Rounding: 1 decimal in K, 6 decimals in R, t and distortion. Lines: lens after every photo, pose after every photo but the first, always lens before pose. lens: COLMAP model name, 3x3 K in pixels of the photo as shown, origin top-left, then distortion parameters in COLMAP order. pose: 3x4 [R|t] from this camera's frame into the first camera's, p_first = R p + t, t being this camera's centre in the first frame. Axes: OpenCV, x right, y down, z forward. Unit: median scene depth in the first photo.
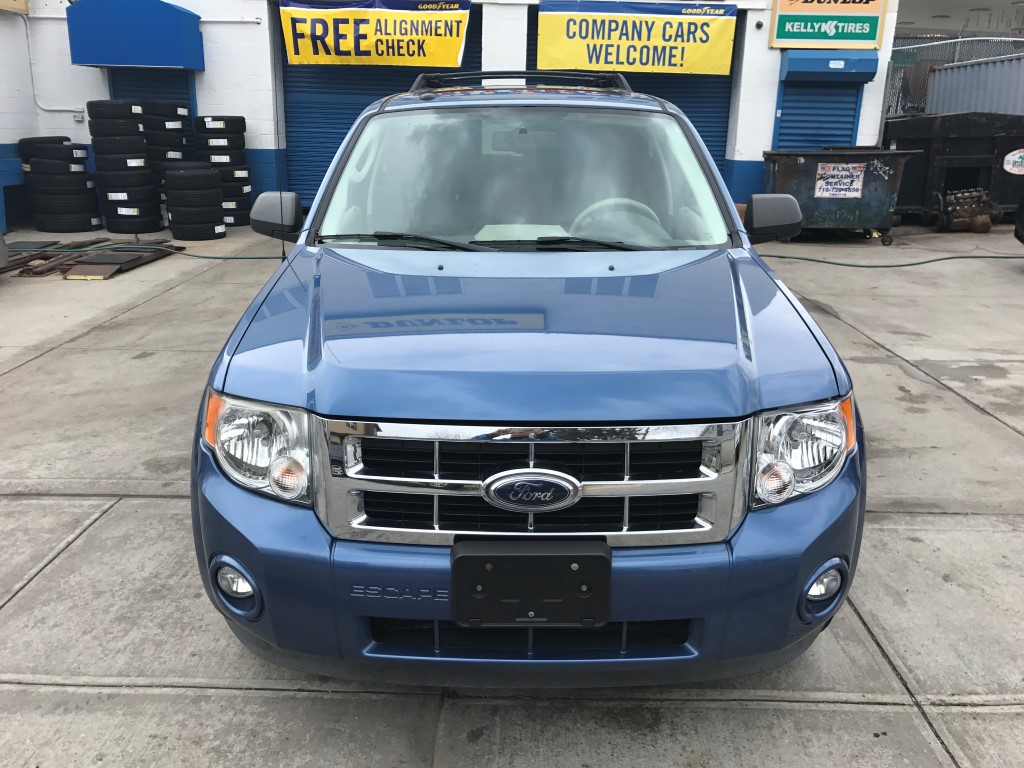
lens RADIAL K [[853.6, 0, 502.4], [0, 853.6, 379.3], [0, 0, 1]] dist [-0.044028, 0.086153]
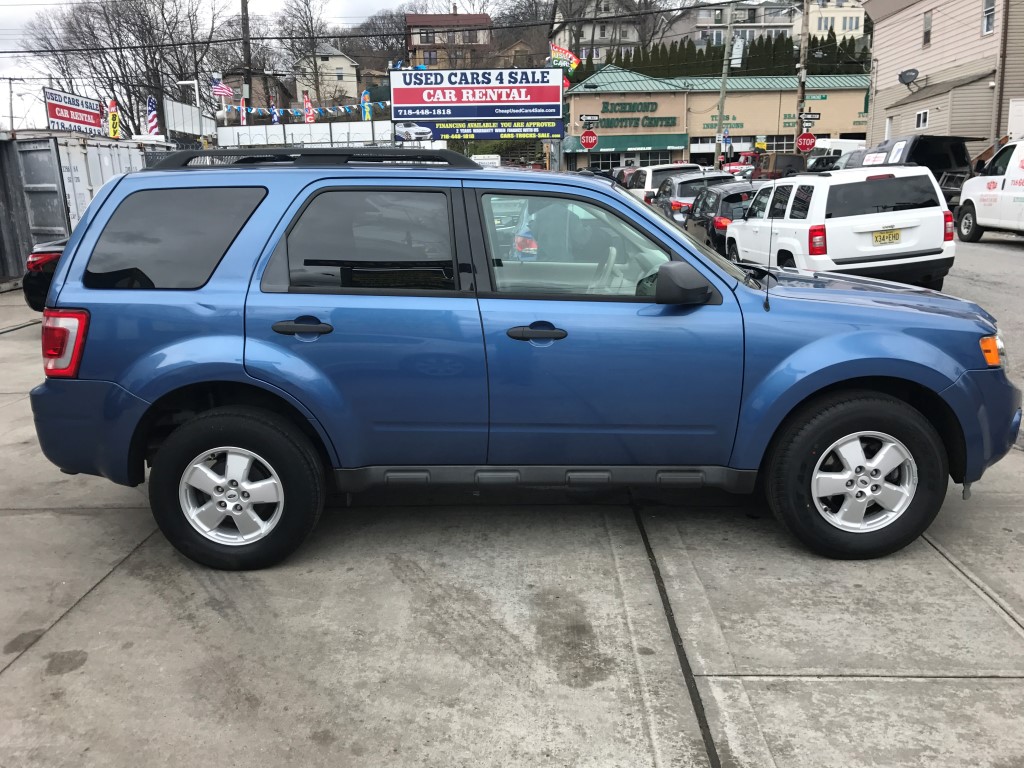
lens RADIAL K [[840.7, 0, 498.3], [0, 840.7, 381.2], [0, 0, 1]] dist [0.018841, -0.016973]
pose [[0.002491, -0.226640, 0.973975, -0.359648], [0.316539, 0.924074, 0.214219, -0.104210], [-0.948576, 0.307767, 0.074042, 0.325724]]
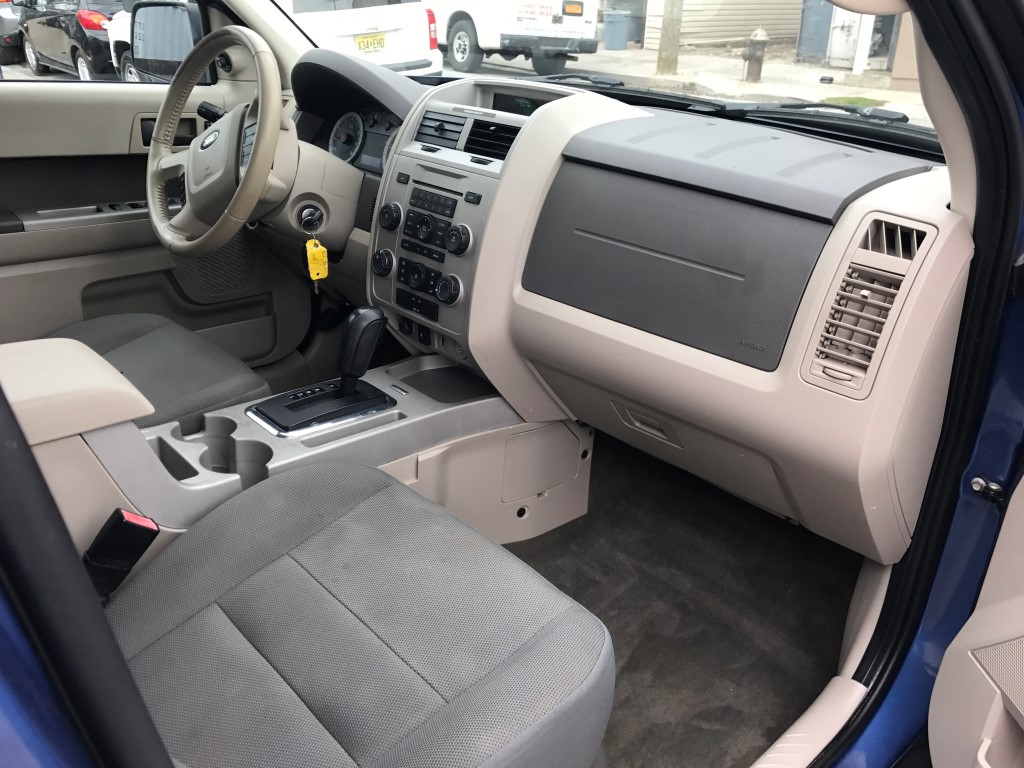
lens RADIAL K [[817.1, 0, 508.8], [0, 817.1, 398.3], [0, 0, 1]] dist [0.019011, -0.004288]
pose [[-0.679059, -0.344081, 0.648451, -0.072786], [0.184426, 0.775050, 0.604388, -0.084425], [-0.710540, 0.530005, -0.462847, 0.340645]]
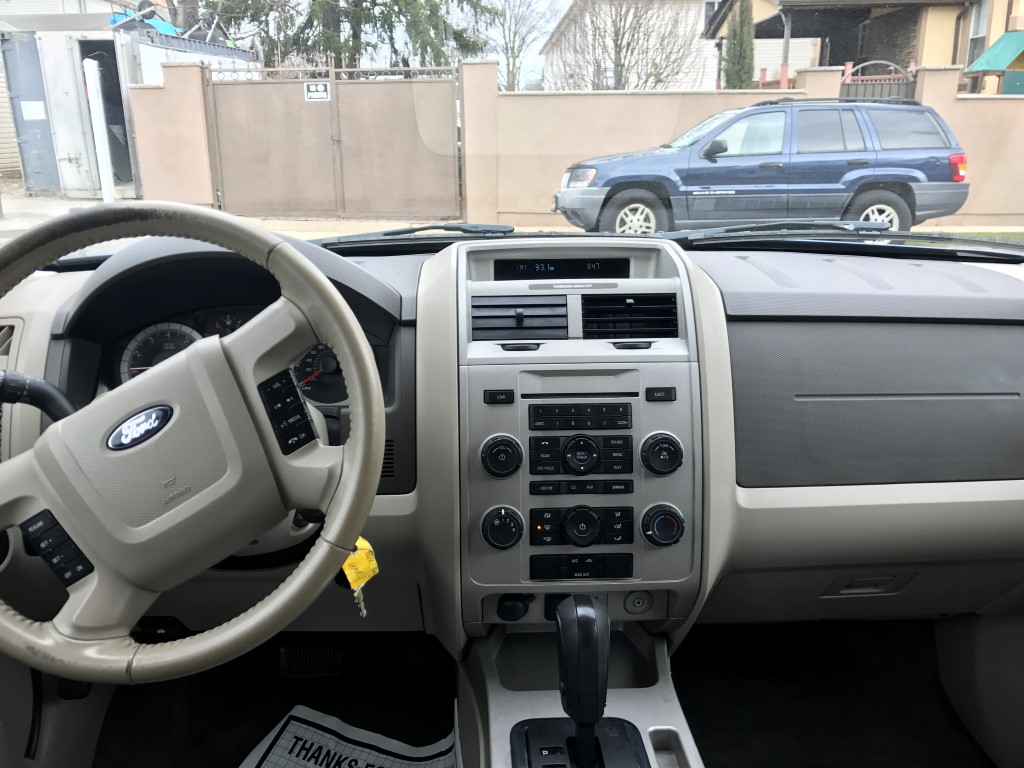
lens RADIAL K [[840.7, 0, 498.3], [0, 840.7, 381.2], [0, 0, 1]] dist [0.018841, -0.016973]
pose [[-0.998739, 0.008949, -0.049397, 0.016814], [-0.019392, 0.838831, 0.544046, -0.085411], [0.046305, 0.544318, -0.837600, 0.345974]]
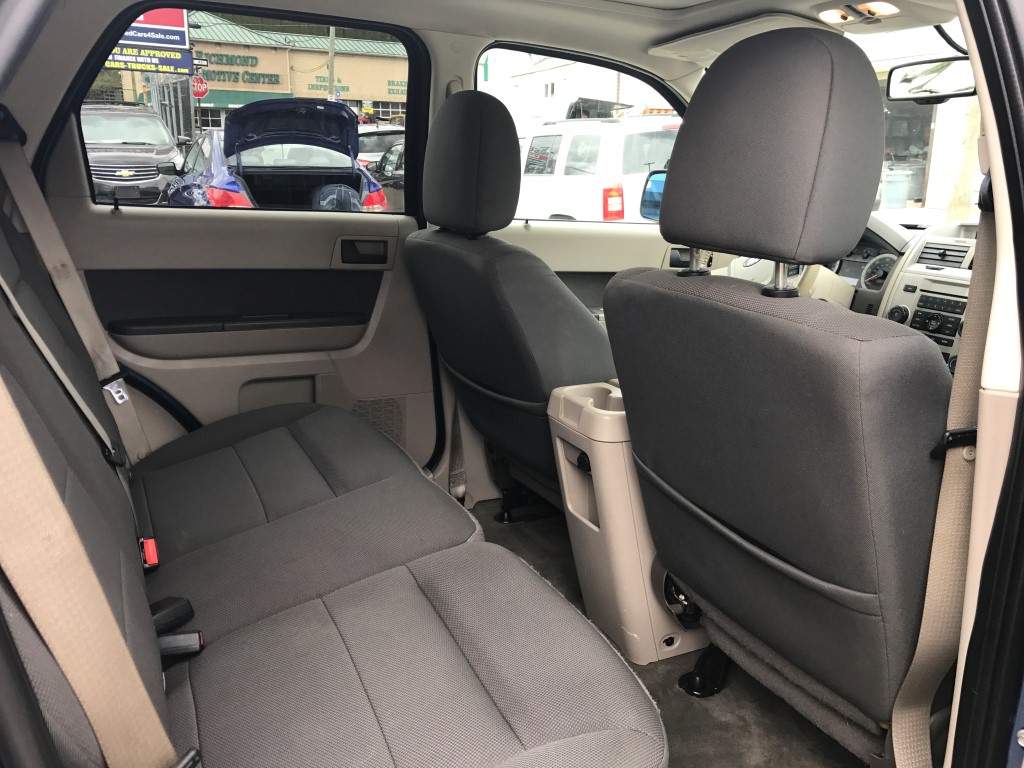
lens RADIAL K [[853.6, 0, 502.4], [0, 853.6, 379.3], [0, 0, 1]] dist [-0.044028, 0.086153]
pose [[-0.446874, -0.240242, 0.861735, -0.086620], [0.244800, 0.893661, 0.376090, -0.104852], [-0.860451, 0.379017, -0.340542, 0.405278]]
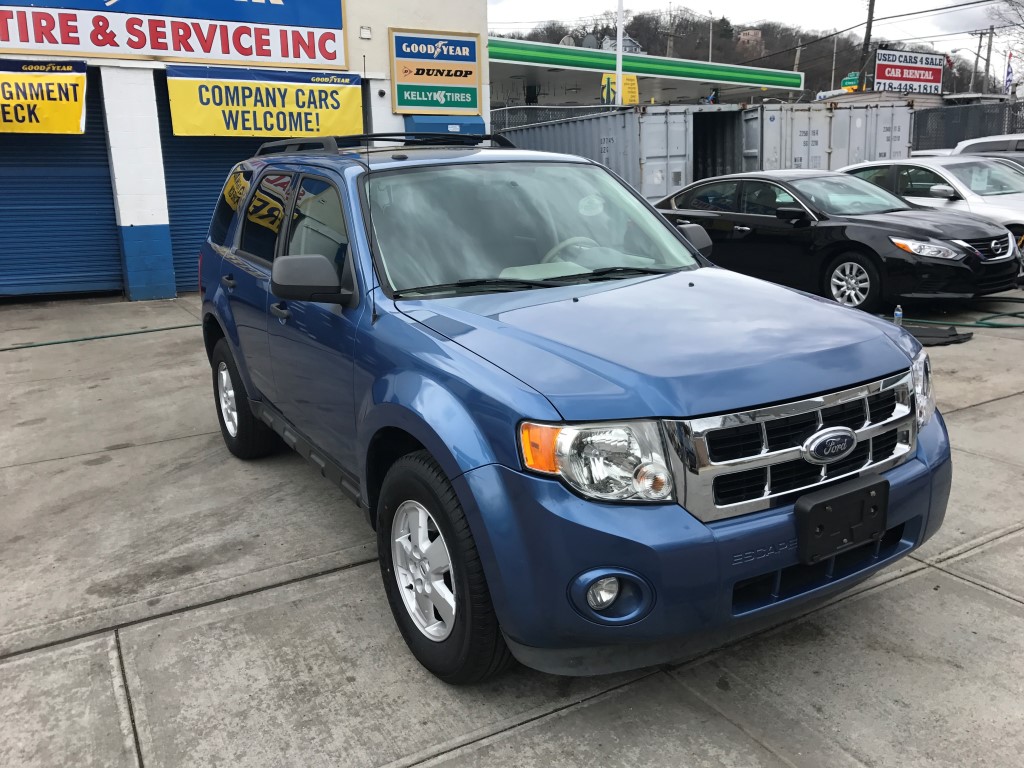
lens RADIAL K [[841.6, 0, 500.6], [0, 841.6, 388.4], [0, 0, 1]] dist [-0.000598, 0.018736]
pose [[0.858240, -0.158924, 0.488023, -0.155487], [0.187497, 0.982216, -0.009875, -0.005143], [-0.477775, 0.099978, 0.872775, 0.019209]]
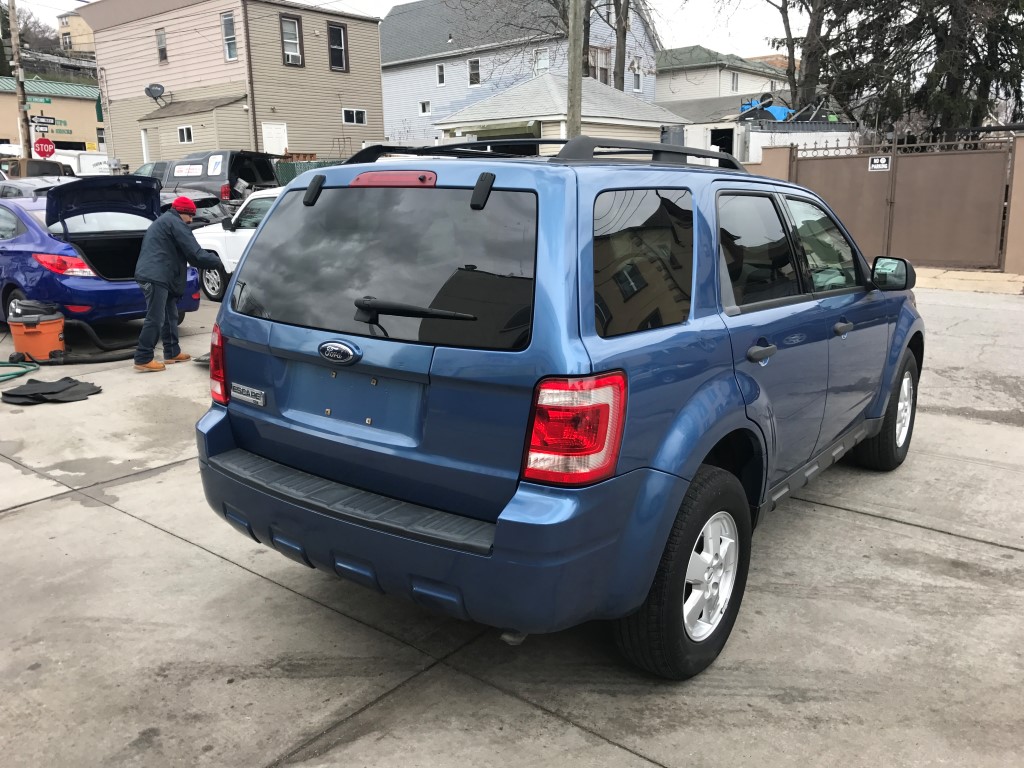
lens RADIAL K [[841.6, 0, 500.6], [0, 841.6, 388.4], [0, 0, 1]] dist [-0.000598, 0.018736]
pose [[-0.798276, -0.139197, 0.585987, -0.154733], [0.178976, 0.874156, 0.451464, -0.199551], [-0.575086, 0.465270, -0.672904, 0.630479]]
